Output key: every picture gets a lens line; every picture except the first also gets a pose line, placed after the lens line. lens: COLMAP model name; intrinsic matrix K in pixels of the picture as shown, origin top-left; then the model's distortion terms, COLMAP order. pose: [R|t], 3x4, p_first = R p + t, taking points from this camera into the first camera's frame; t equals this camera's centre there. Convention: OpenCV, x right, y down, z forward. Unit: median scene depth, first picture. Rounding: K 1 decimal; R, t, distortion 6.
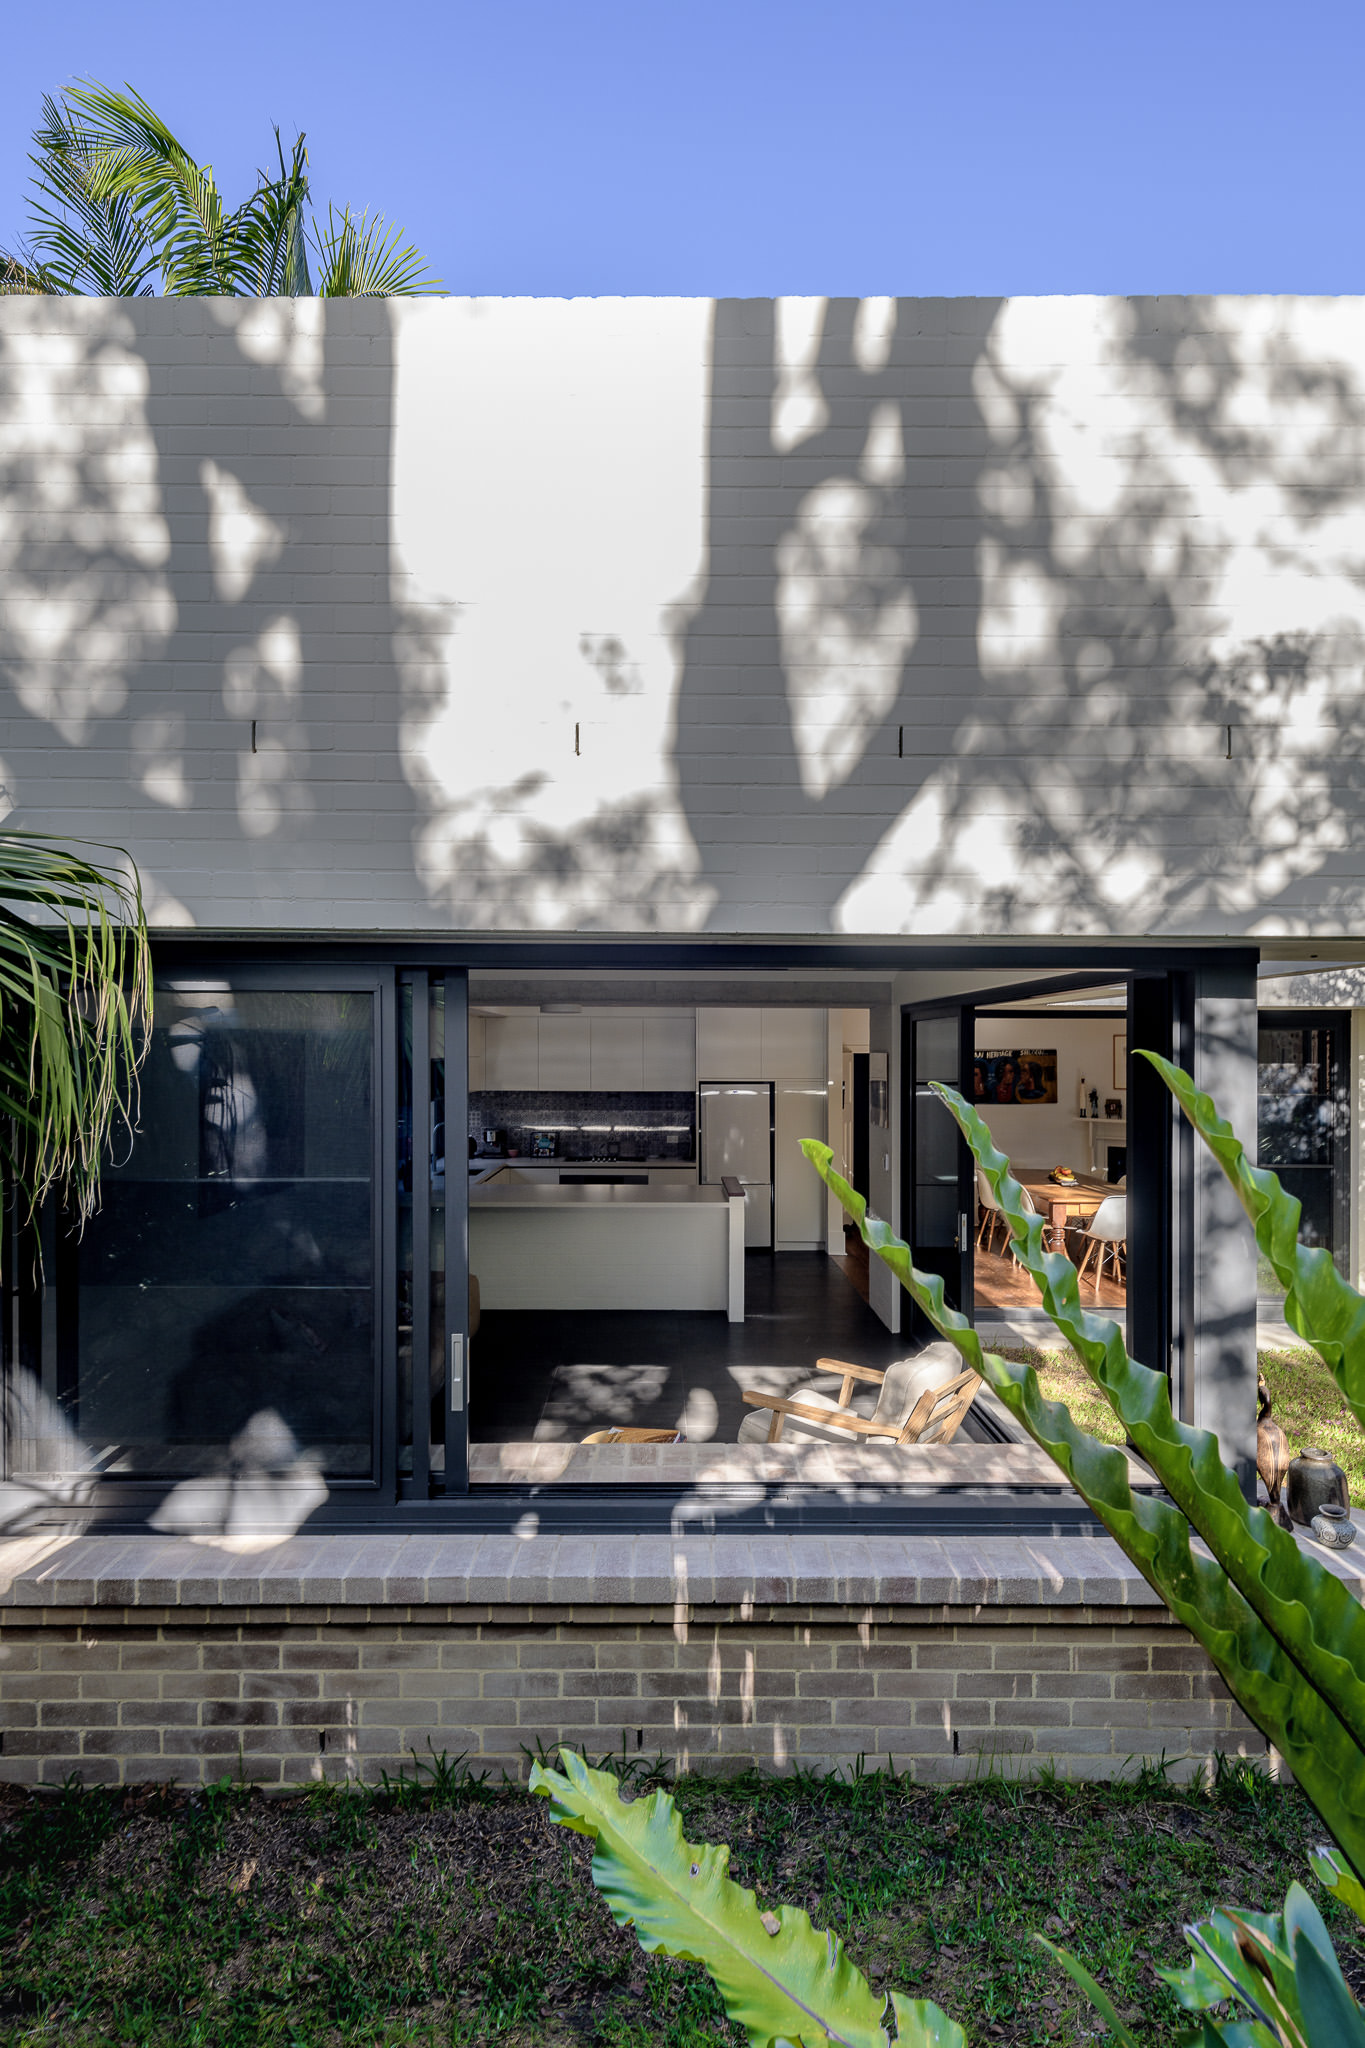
lens RADIAL K [[1126.4, 0, 674.6], [0, 1126.4, 1054.8], [0, 0, 1]] dist [0.017660, -0.001661]
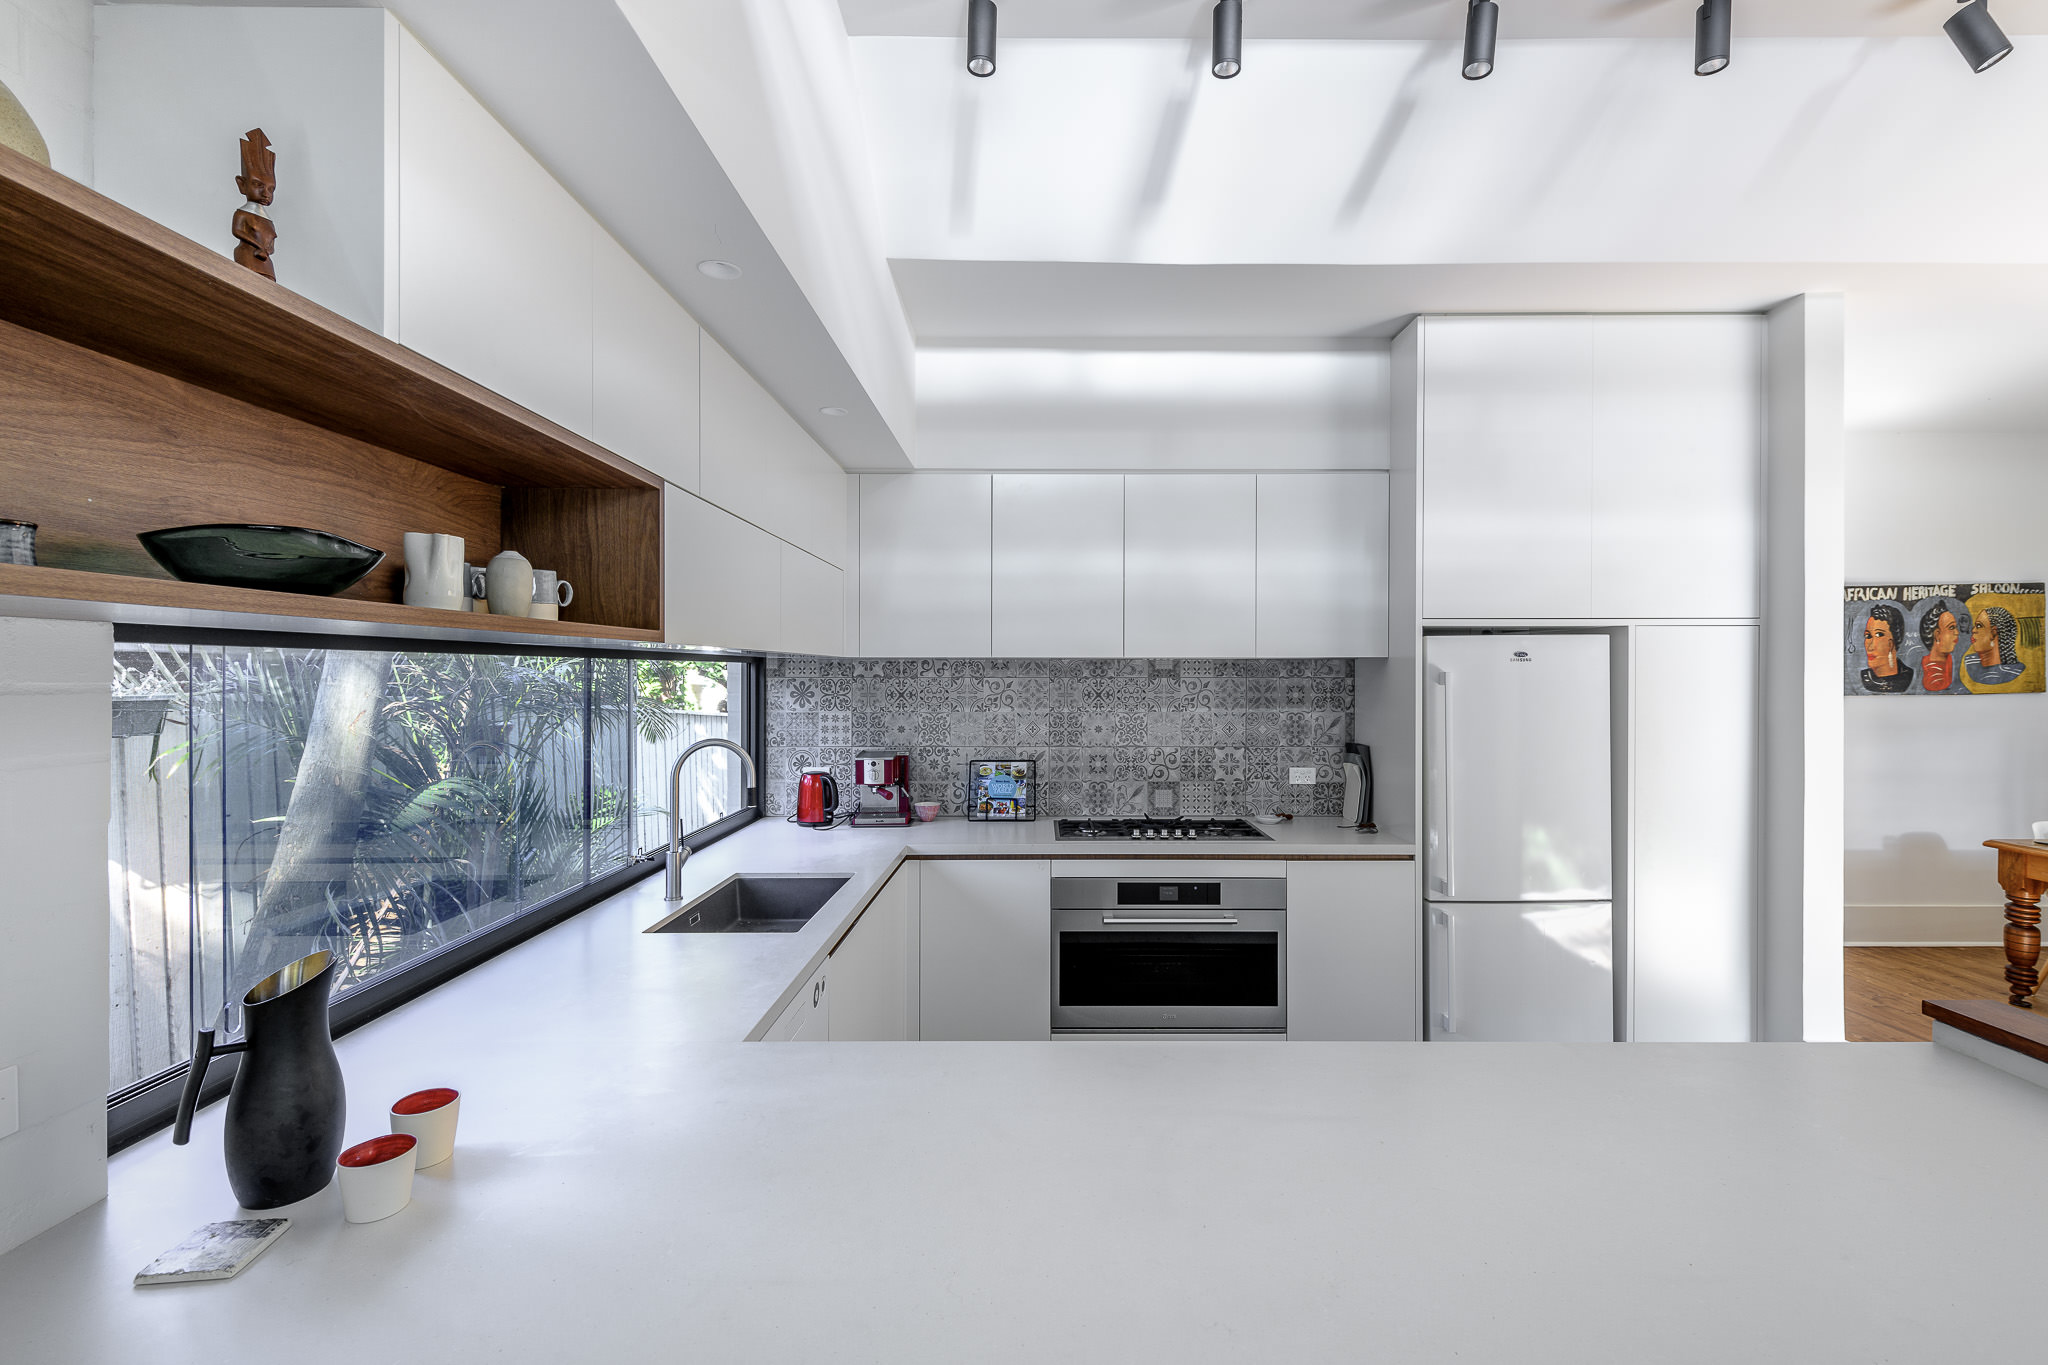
lens RADIAL K [[902.4, 0, 1049.0], [0, 902.4, 675.4], [0, 0, 1]] dist [0.001018, 0.000046]
pose [[0.999996, -0.002237, 0.001675, -0.099423], [0.002234, 0.999996, 0.001936, 0.036917], [-0.001680, -0.001932, 0.999997, 0.668394]]
